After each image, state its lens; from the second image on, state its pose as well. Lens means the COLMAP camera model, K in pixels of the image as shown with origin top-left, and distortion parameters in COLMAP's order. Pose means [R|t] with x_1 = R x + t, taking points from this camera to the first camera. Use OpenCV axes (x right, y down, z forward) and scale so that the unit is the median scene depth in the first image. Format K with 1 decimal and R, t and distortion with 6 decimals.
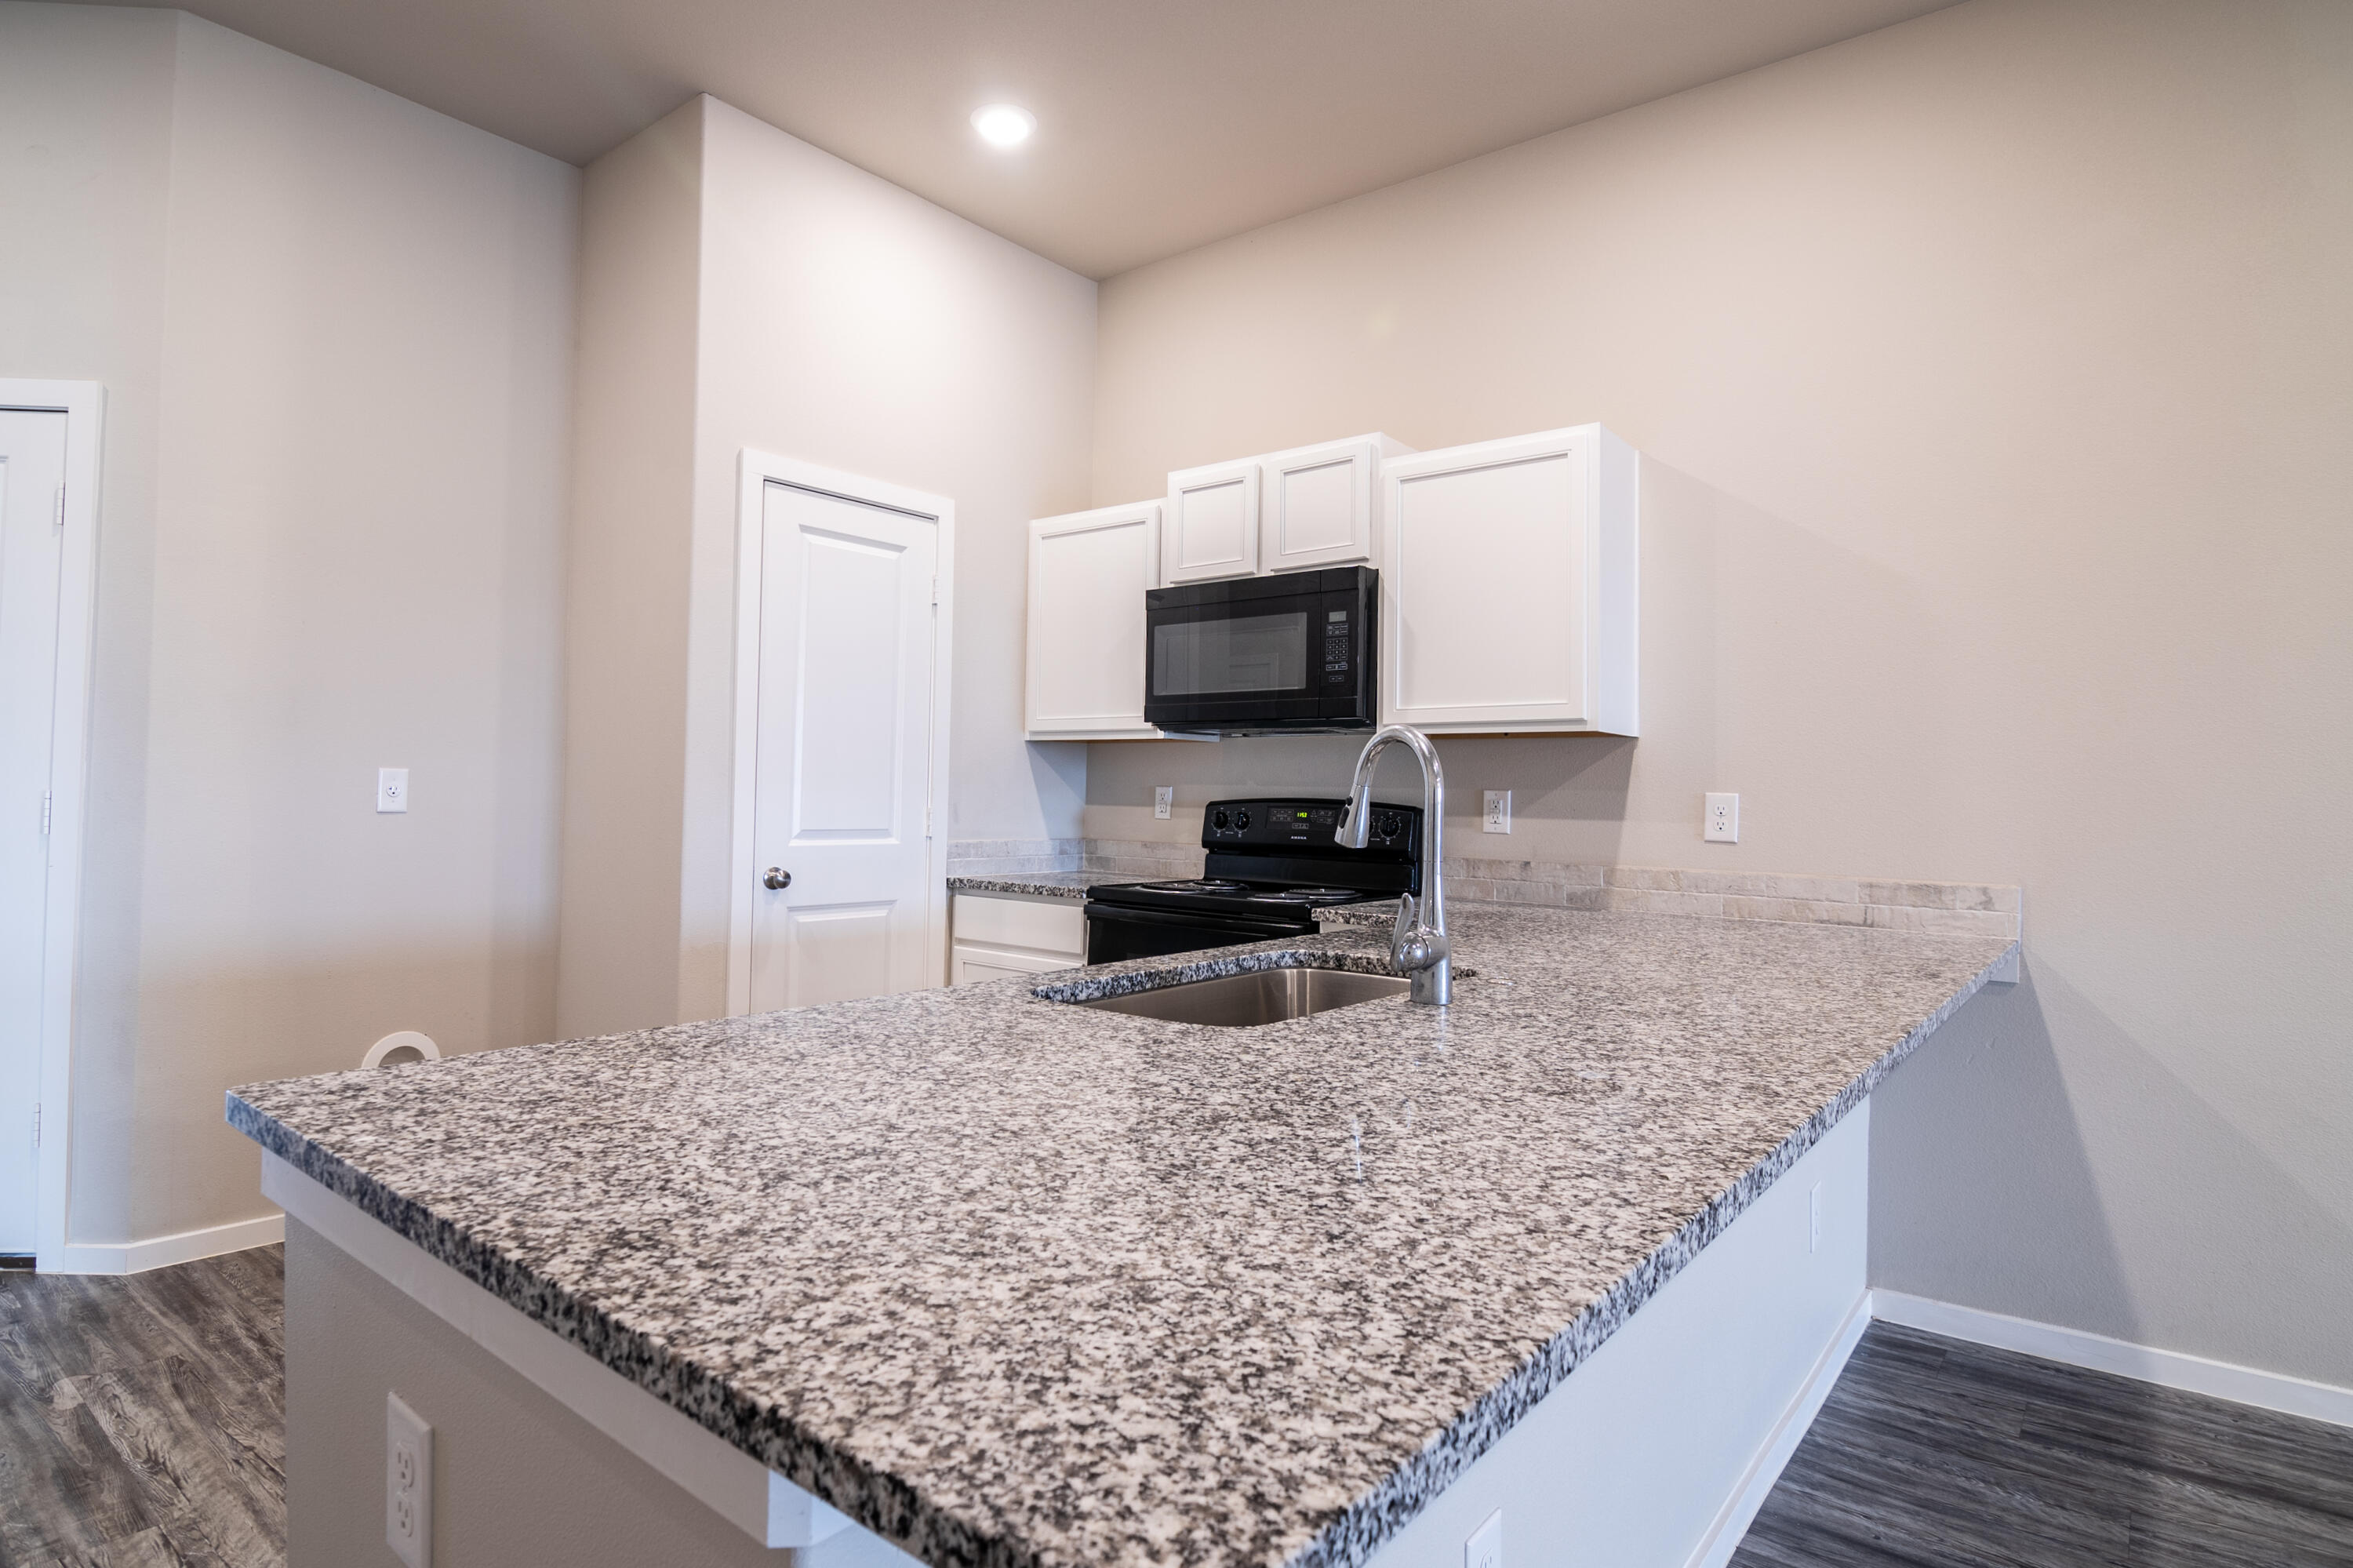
lens RADIAL K [[1232.5, 0, 1183.3], [0, 1232.5, 774.7], [0, 0, 1]] dist [-0.000514, -0.017677]
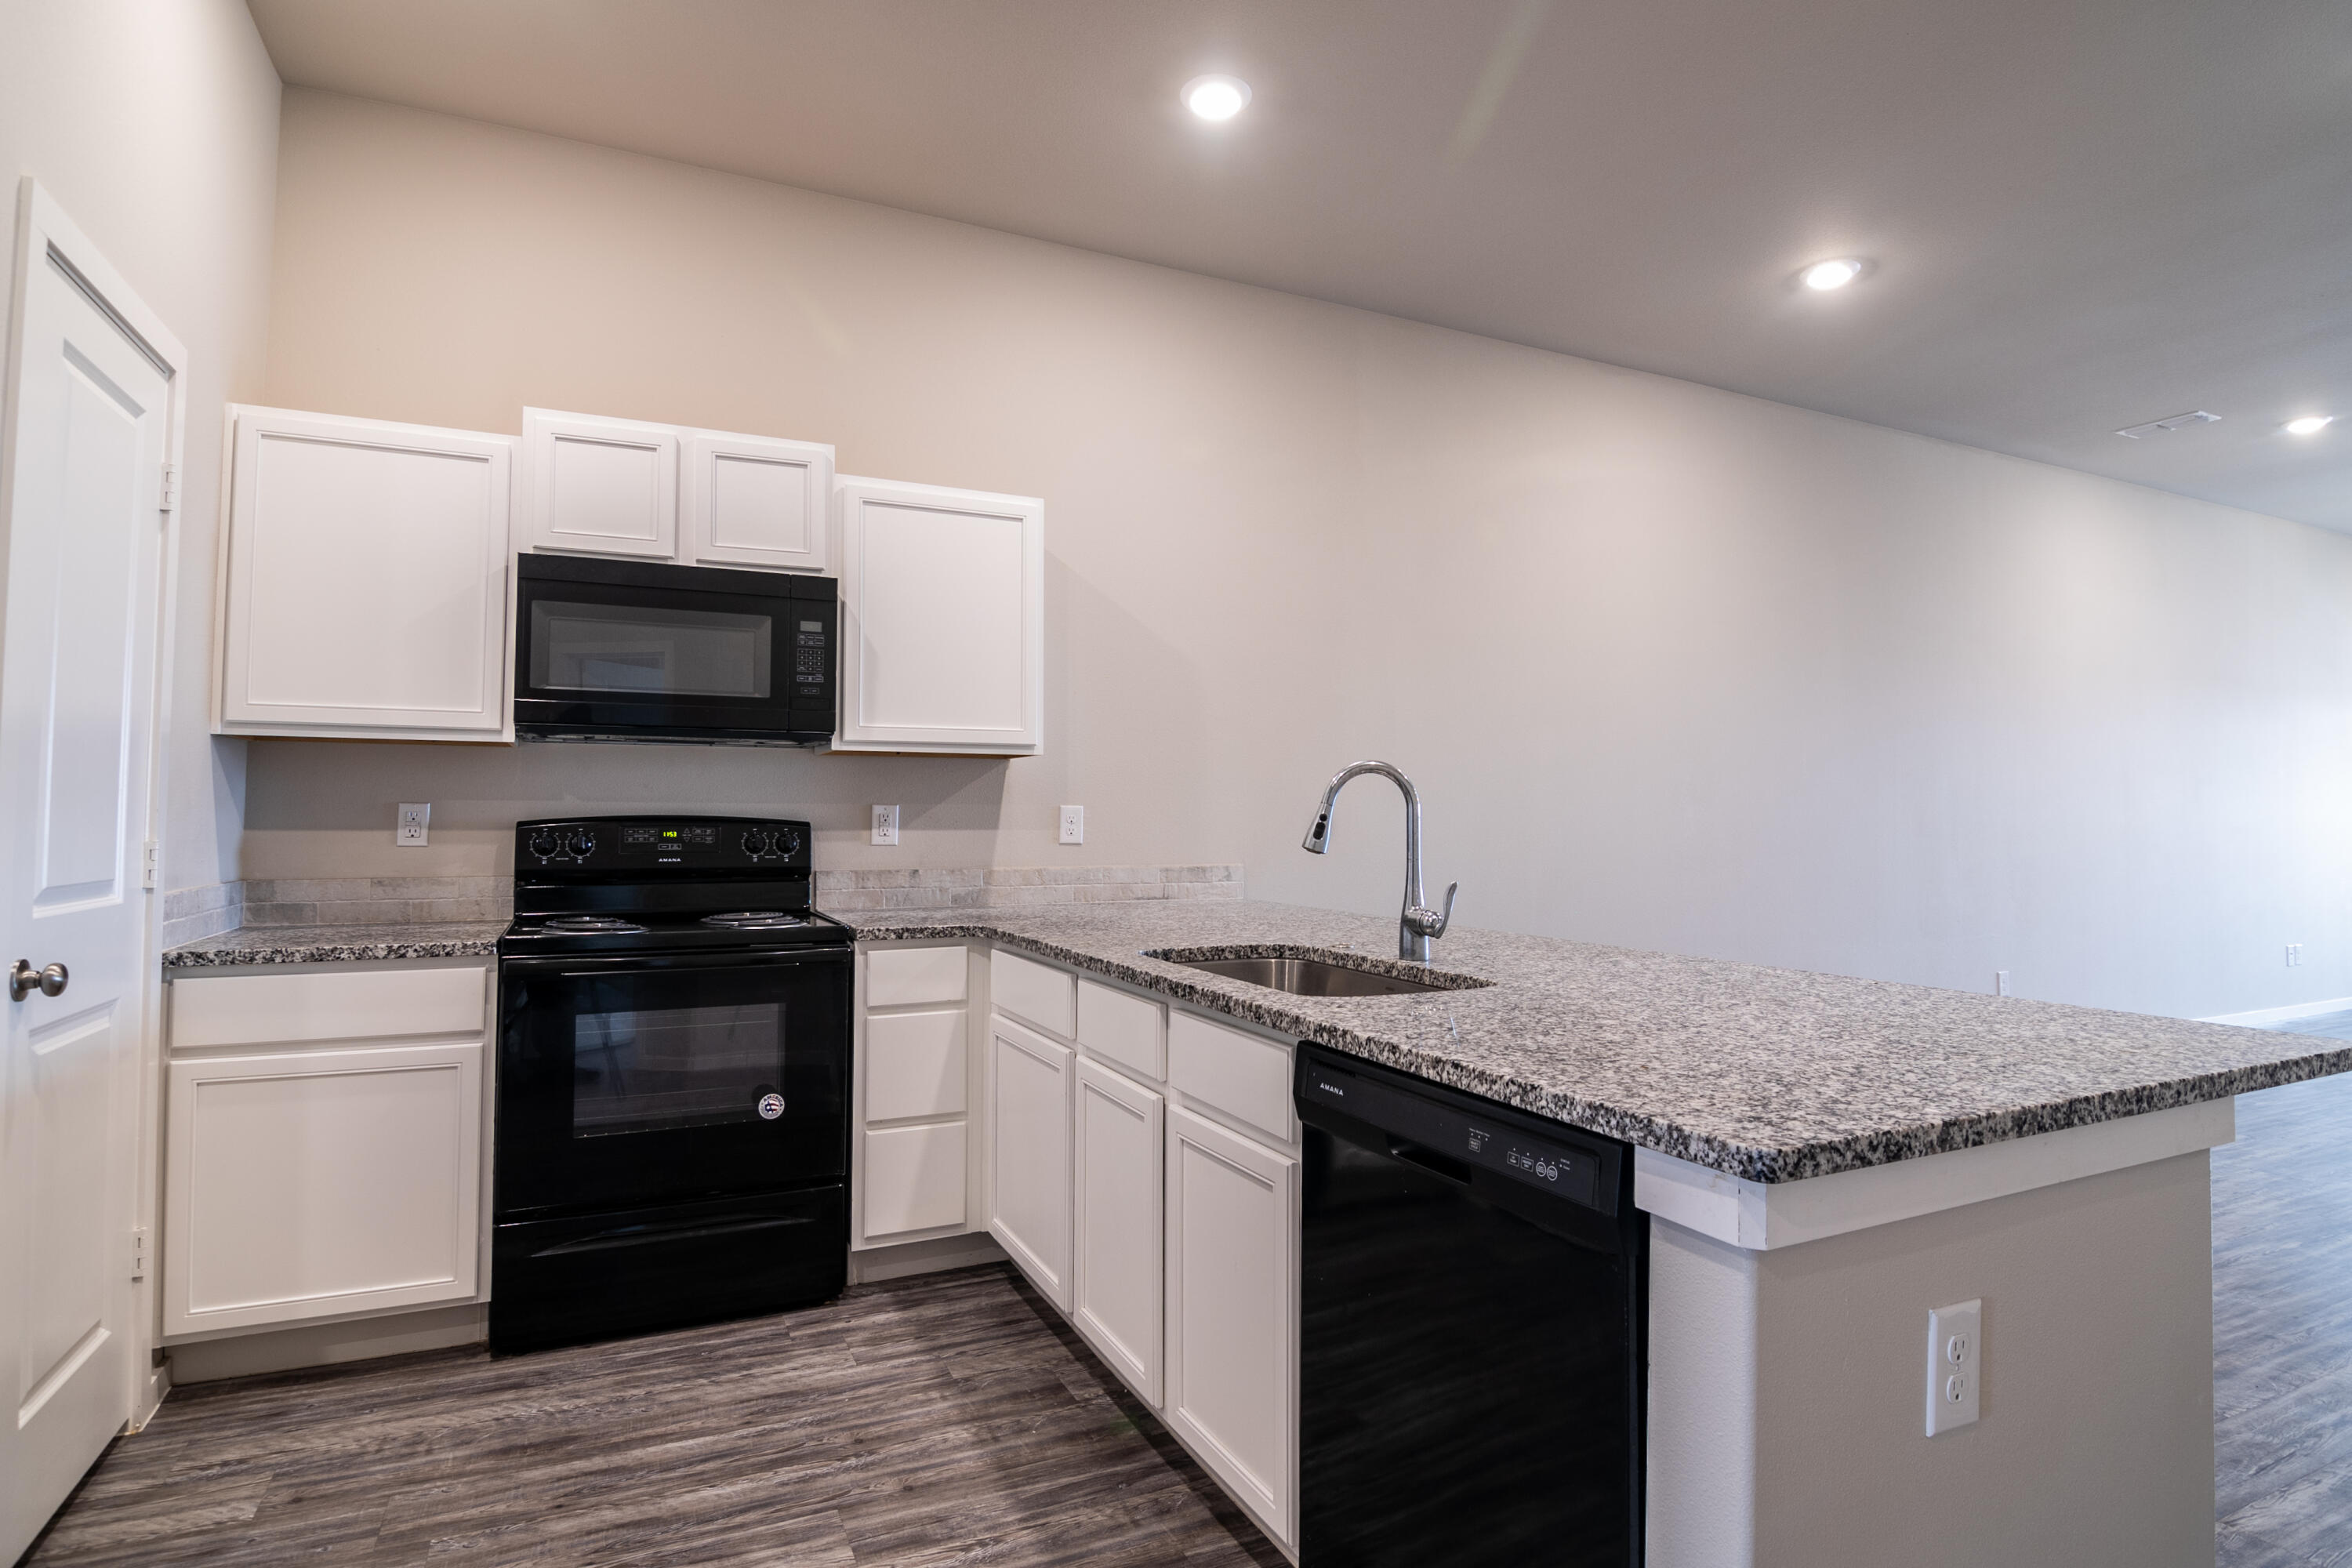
lens RADIAL K [[1196.0, 0, 1155.4], [0, 1196.0, 771.1], [0, 0, 1]] dist [-0.005131, -0.014588]
pose [[0.445760, 0.016418, 0.895002, -0.581059], [-0.007612, 0.999865, -0.014550, -0.003417], [-0.895120, -0.000327, 0.445825, 0.334595]]
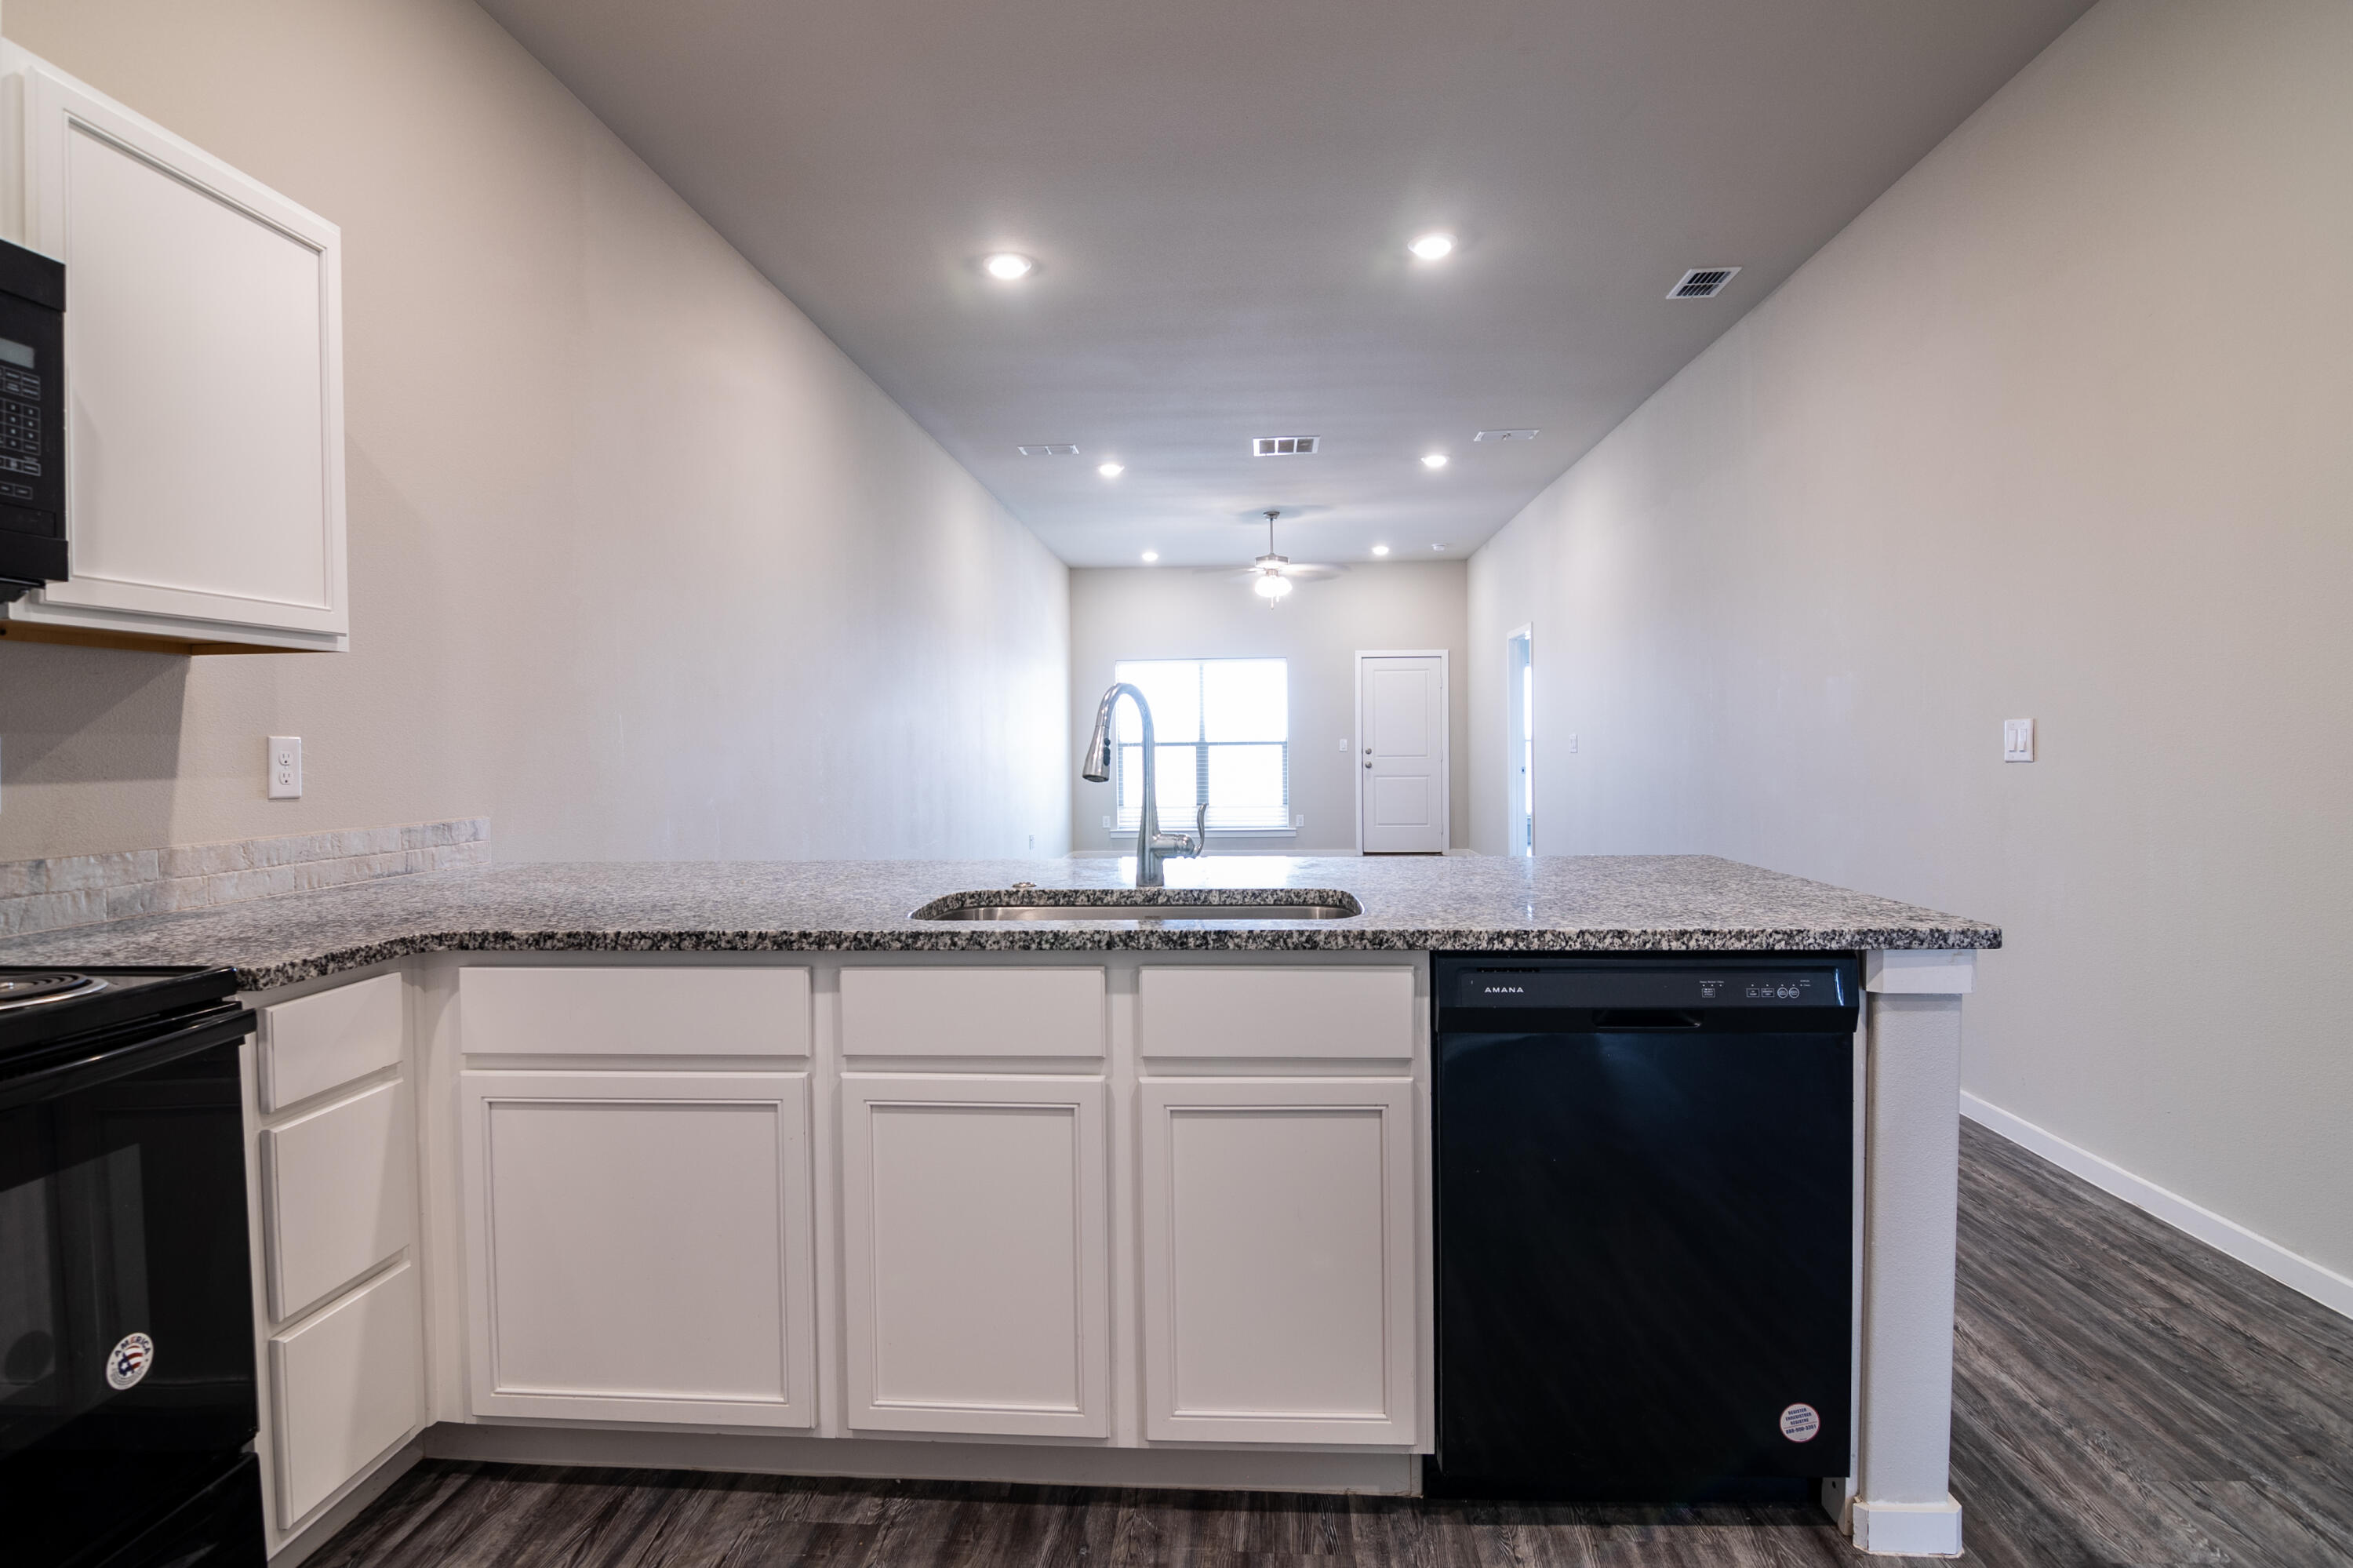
lens RADIAL K [[1196.5, 0, 1155.9], [0, 1196.5, 771.1], [0, 0, 1]] dist [-0.005131, -0.014588]
pose [[-0.557658, -0.029000, 0.829564, -0.461512], [-0.009146, 0.999544, 0.028794, 0.009000], [-0.830020, 0.008470, -0.557669, 0.875752]]
